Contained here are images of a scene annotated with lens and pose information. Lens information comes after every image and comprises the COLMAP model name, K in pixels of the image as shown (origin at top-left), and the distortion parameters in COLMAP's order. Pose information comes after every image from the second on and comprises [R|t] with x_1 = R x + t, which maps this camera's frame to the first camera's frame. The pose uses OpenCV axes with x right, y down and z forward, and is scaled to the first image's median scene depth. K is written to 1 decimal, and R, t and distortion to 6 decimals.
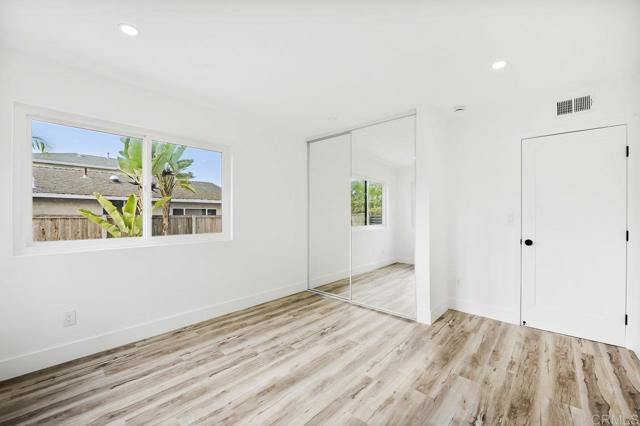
lens RADIAL K [[259.0, 0, 321.4], [0, 259.0, 214.6], [0, 0, 1]] dist [-0.009774, -0.000765]
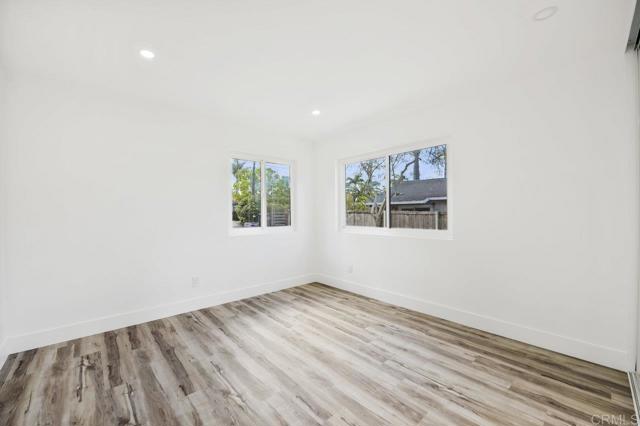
lens RADIAL K [[259.0, 0, 318.1], [0, 259.0, 214.2], [0, 0, 1]] dist [-0.009774, -0.000765]
pose [[-0.101039, 0.007699, -0.994853, 0.753439], [0.003545, 0.999966, 0.007379, -0.000604], [0.994876, -0.002781, -0.101063, 0.810352]]
